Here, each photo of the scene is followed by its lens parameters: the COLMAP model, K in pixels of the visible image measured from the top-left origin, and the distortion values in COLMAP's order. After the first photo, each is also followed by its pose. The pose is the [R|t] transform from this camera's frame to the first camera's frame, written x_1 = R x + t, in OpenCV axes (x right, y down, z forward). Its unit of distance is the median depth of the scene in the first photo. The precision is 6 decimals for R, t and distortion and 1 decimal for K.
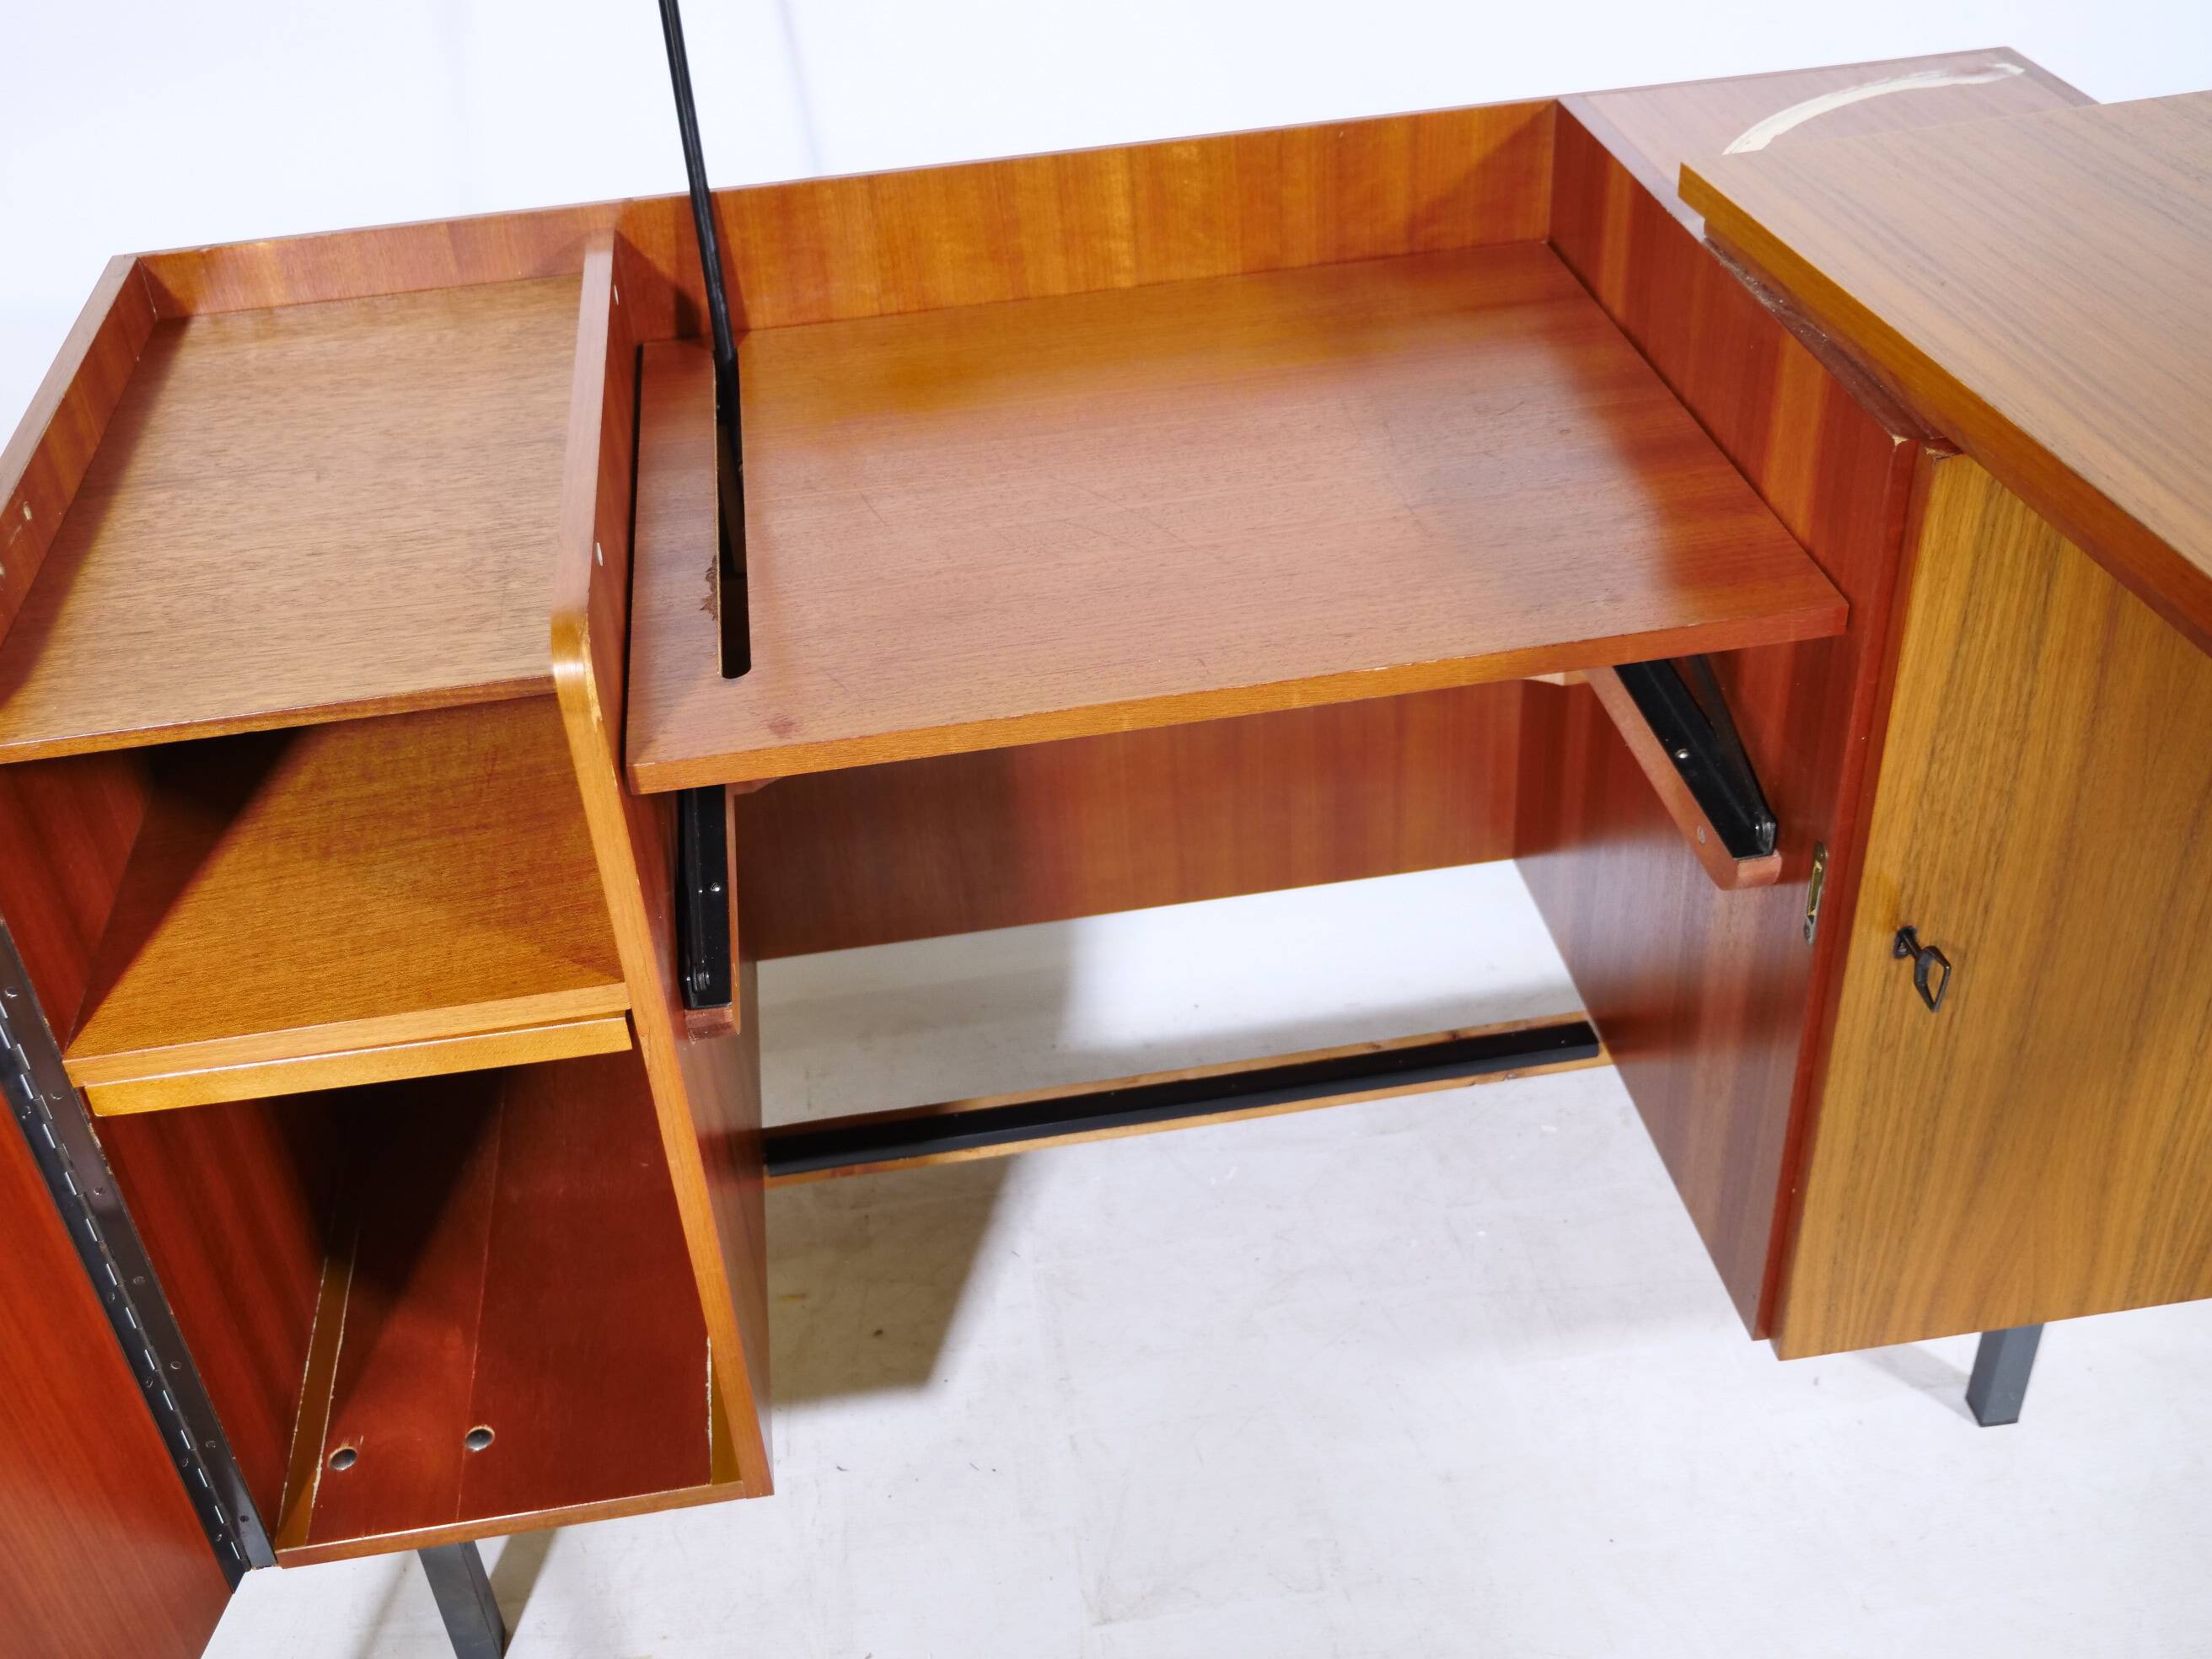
lens RADIAL K [[2271.1, 0, 1094.8], [0, 2271.1, 835.7], [0, 0, 1]] dist [-0.002639, -0.000503]
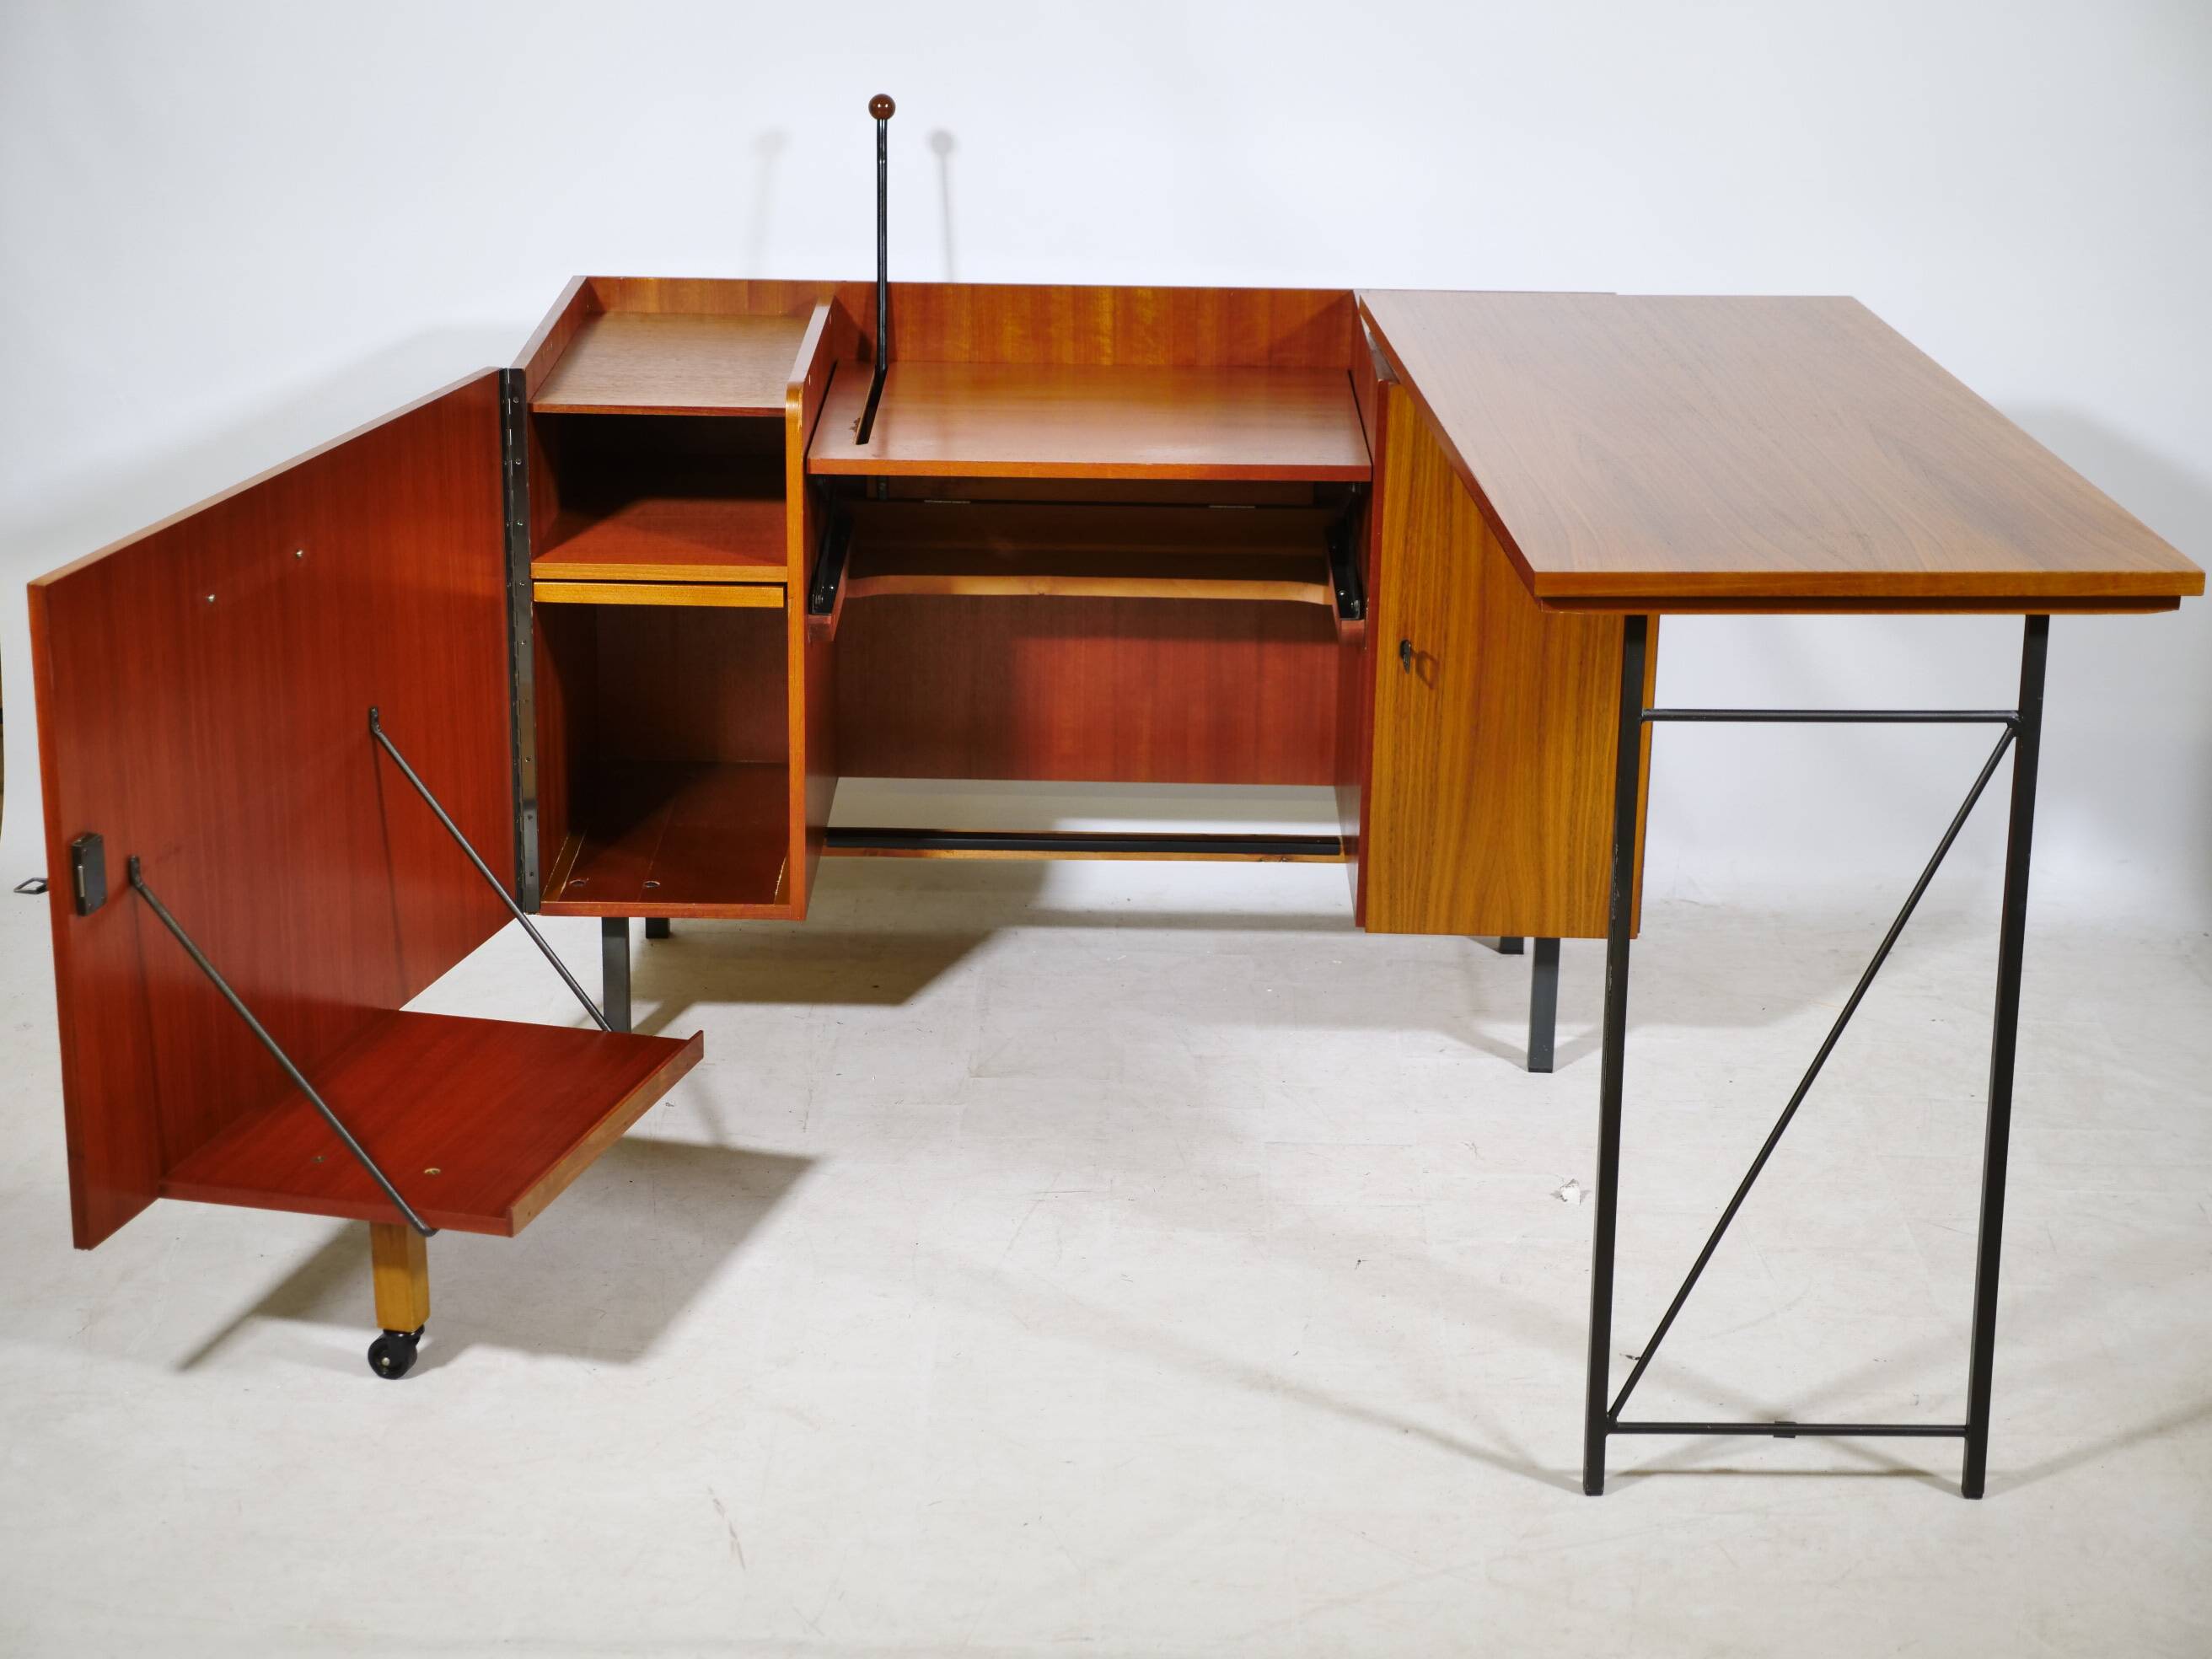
lens RADIAL K [[3954.6, 0, 1100.1], [0, 3954.6, 822.6], [0, 0, 1]] dist [0.098479, 0.184104]
pose [[0.986045, 0.119665, -0.115742, 0.432175], [-0.148566, 0.946220, -0.287394, 1.044618], [0.075126, 0.300579, 0.950794, -1.947671]]
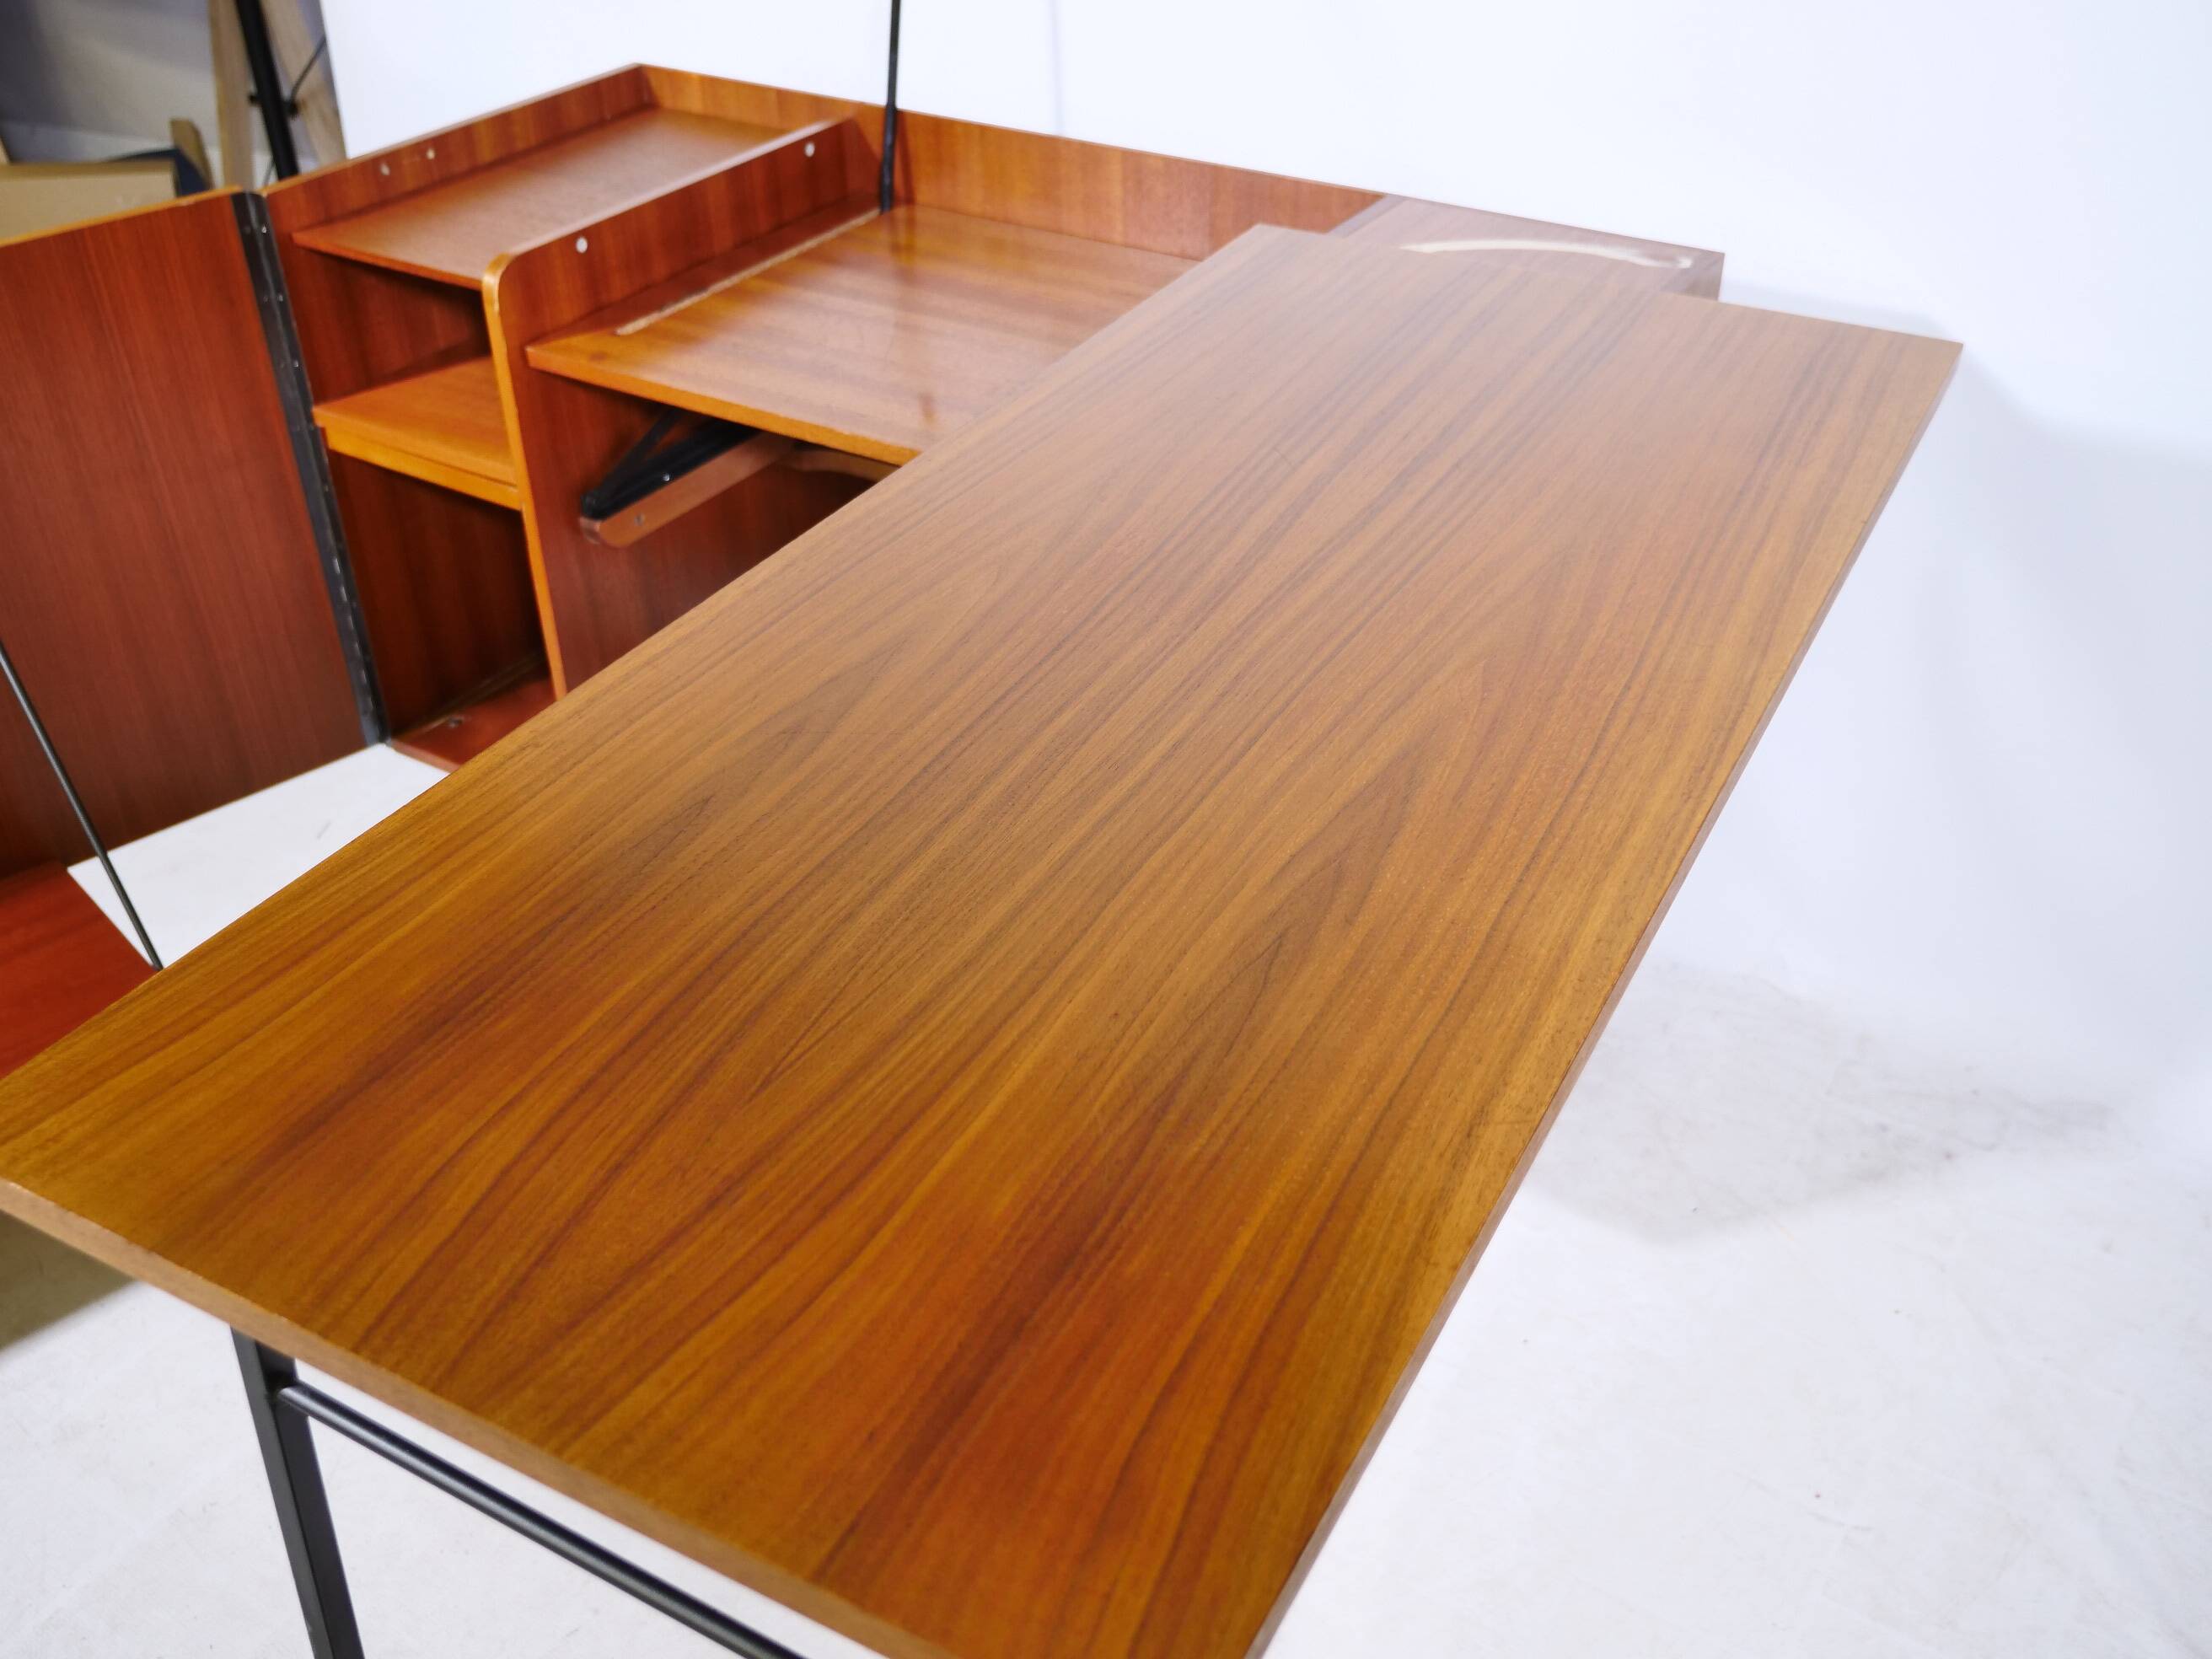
lens RADIAL K [[2101.1, 0, 1106.0], [0, 2101.1, 829.5], [0, 0, 1]] dist [0.007106, 0.000274]
pose [[0.763712, 0.409560, -0.499003, 0.897464], [-0.408447, 0.905150, 0.117788, -0.053762], [0.499914, 0.113860, 0.858558, -0.158766]]
